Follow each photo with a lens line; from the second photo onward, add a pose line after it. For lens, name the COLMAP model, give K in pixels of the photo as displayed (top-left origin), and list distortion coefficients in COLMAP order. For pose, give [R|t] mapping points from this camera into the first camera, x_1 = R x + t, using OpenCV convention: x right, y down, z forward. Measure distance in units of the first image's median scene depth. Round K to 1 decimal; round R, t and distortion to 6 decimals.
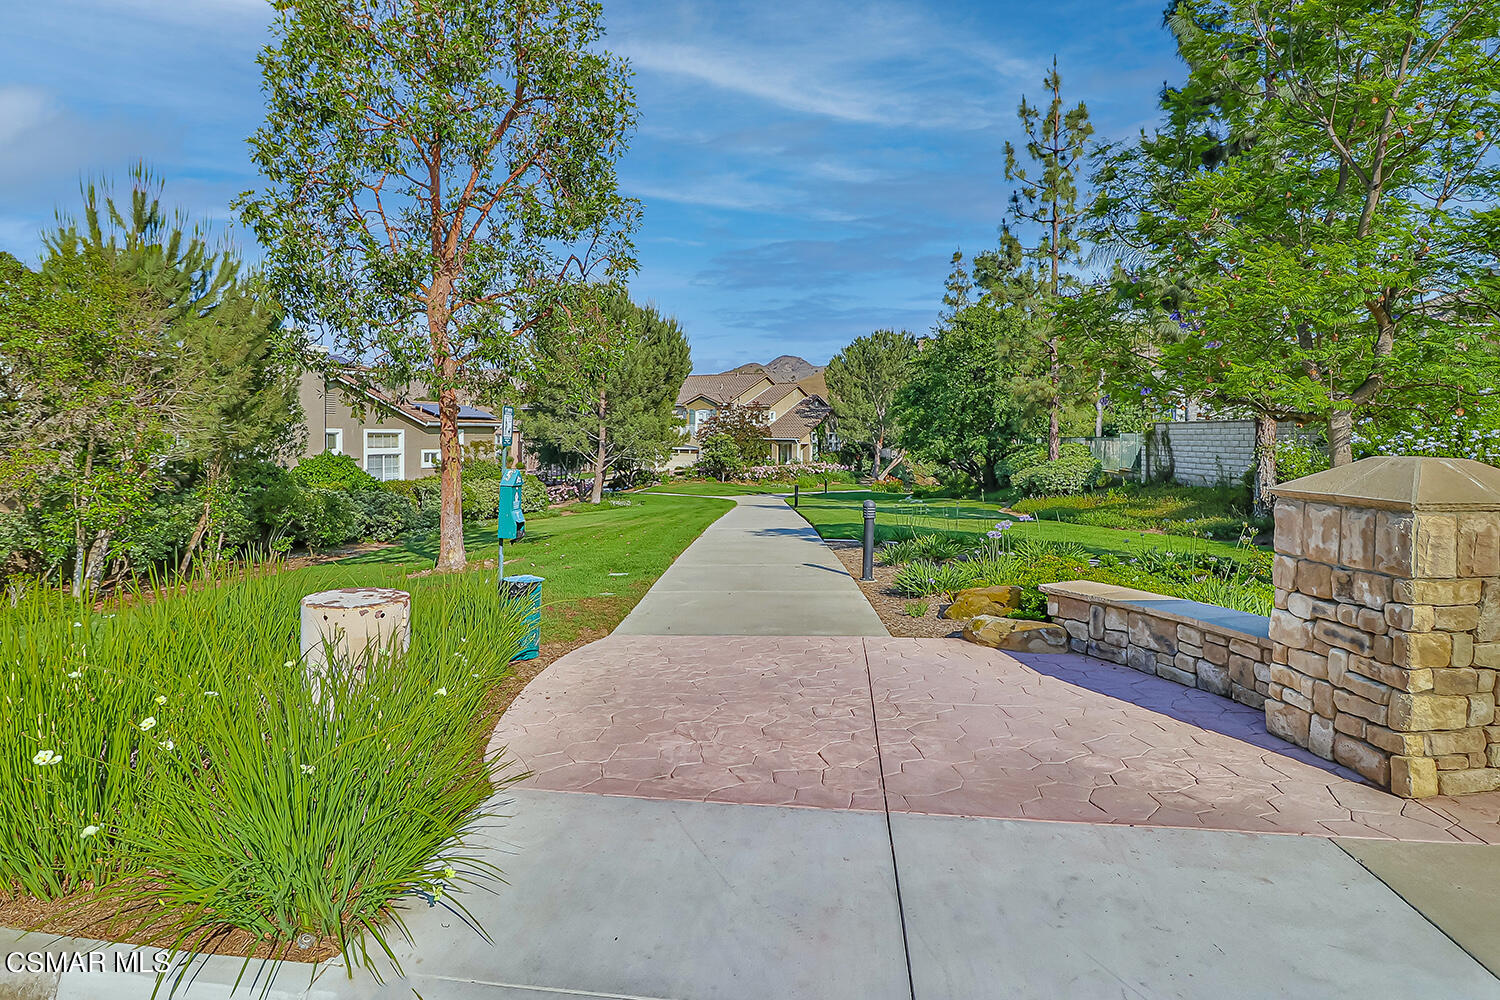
lens RADIAL K [[825.1, 0, 748.0], [0, 825.1, 447.7], [0, 0, 1]] dist [0.000489, -0.002168]
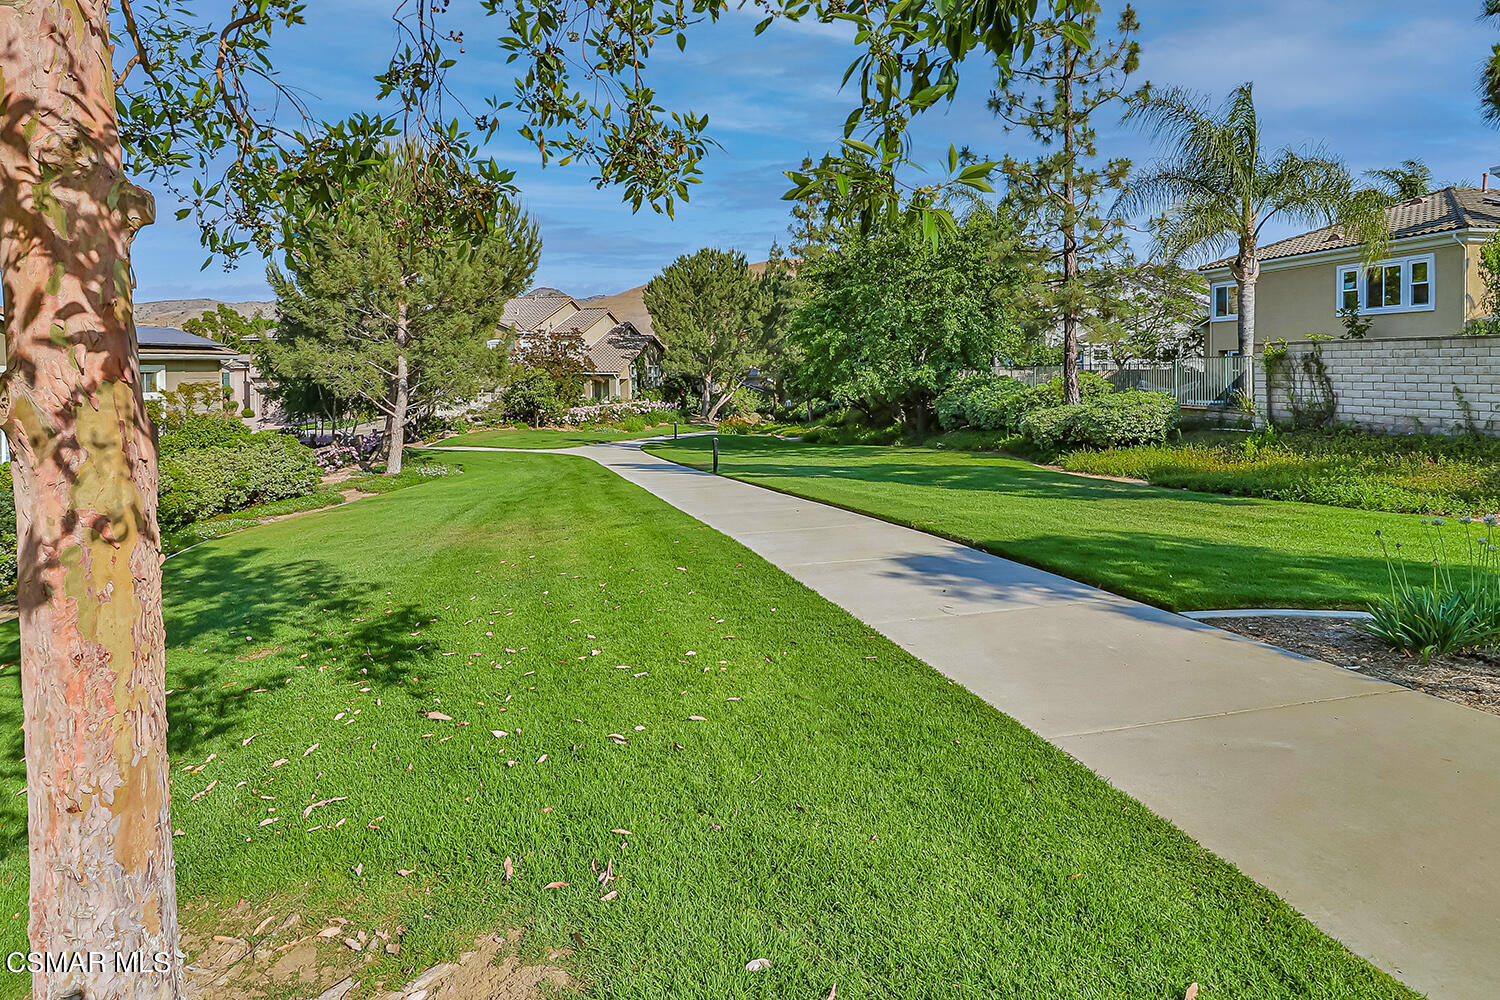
lens RADIAL K [[838.9, 0, 749.3], [0, 838.9, 377.9], [0, 0, 1]] dist [-0.001716, -0.001250]
pose [[0.961228, -0.015539, 0.275315, -0.054406], [0.016689, 0.999859, -0.001833, -0.002128], [-0.275248, 0.006357, 0.961352, 0.156349]]
